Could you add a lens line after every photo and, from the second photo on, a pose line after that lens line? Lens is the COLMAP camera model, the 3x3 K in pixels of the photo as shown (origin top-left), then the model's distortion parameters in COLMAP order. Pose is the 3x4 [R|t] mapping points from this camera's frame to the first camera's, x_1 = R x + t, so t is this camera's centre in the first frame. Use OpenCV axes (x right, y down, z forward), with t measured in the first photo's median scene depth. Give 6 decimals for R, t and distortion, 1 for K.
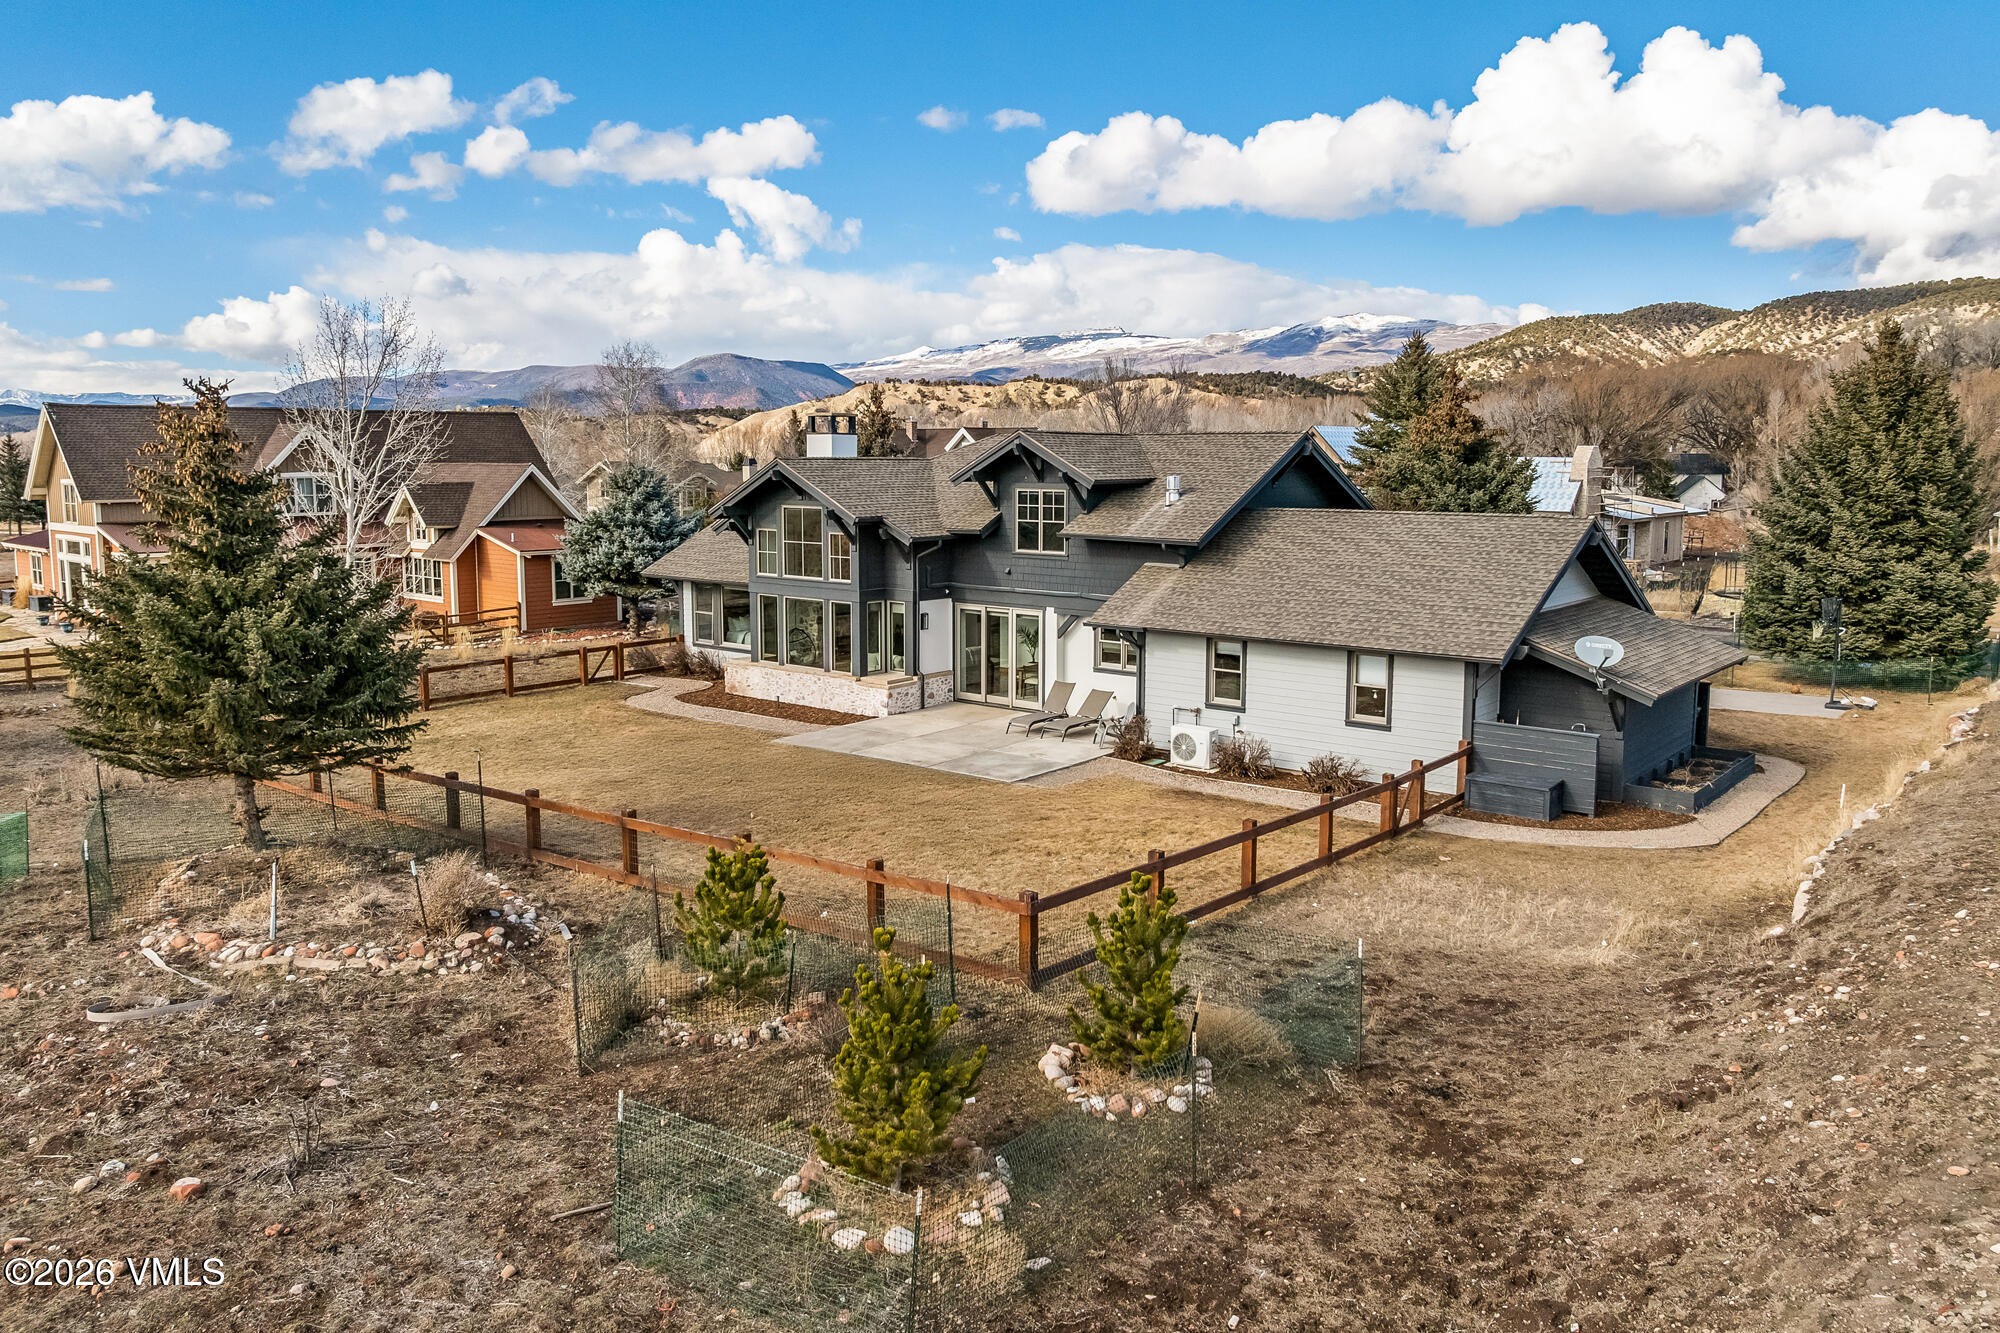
lens RADIAL K [[1411.2, 0, 1102.4], [0, 1411.2, 692.0], [0, 0, 1]] dist [-0.036453, 0.002185]
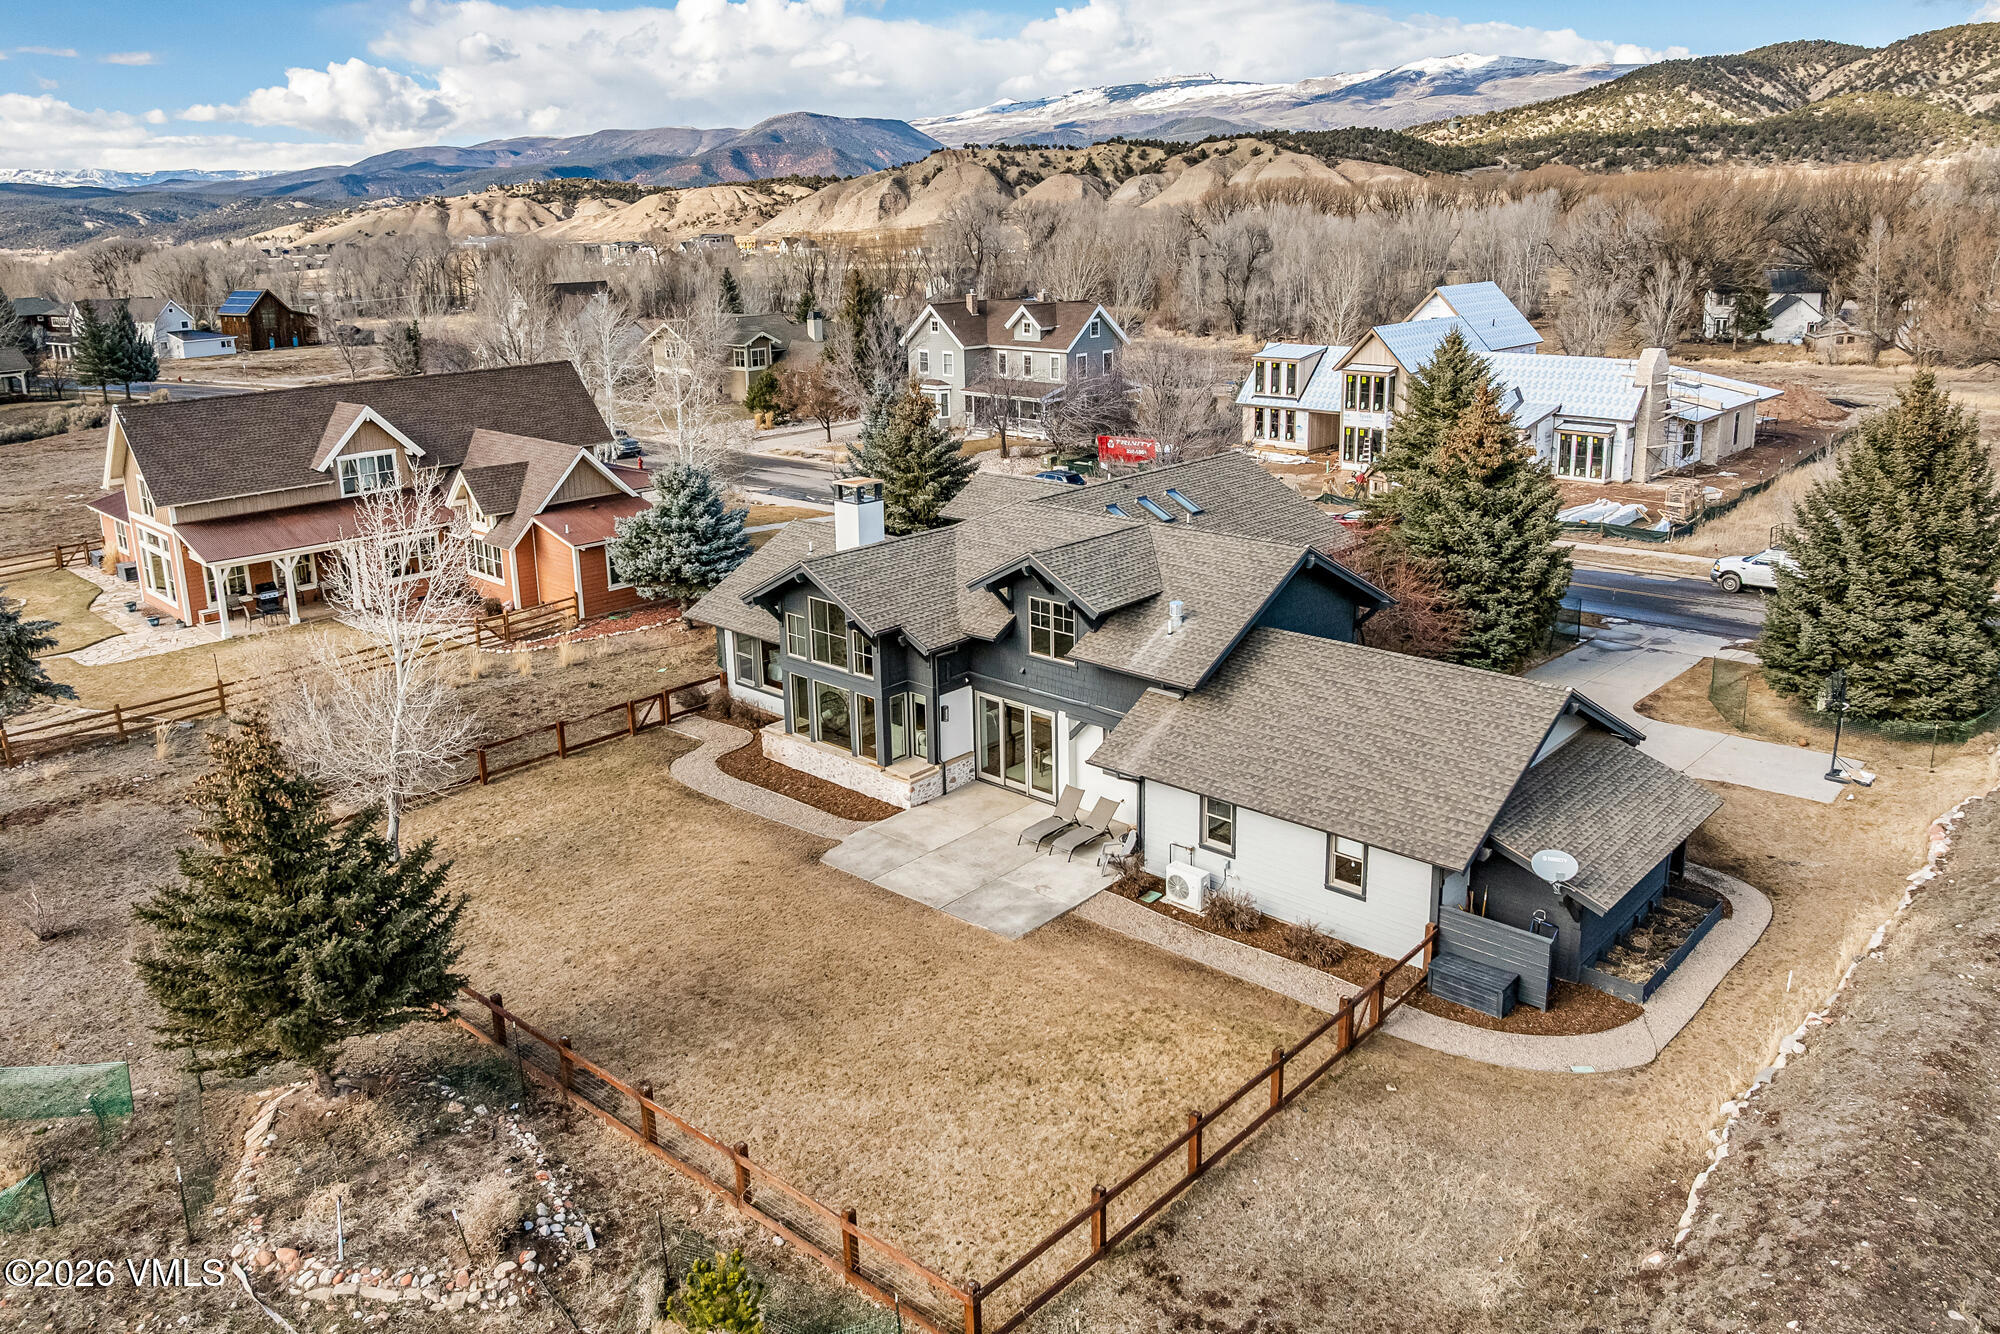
lens RADIAL K [[1413.8, 0, 1119.3], [0, 1413.8, 666.2], [0, 0, 1]] dist [-0.038824, 0.007678]
pose [[0.999054, 0.002863, -0.043394, 0.048474], [0.002284, 0.993000, 0.118088, -0.206333], [0.043428, -0.118076, 0.992054, -0.032755]]
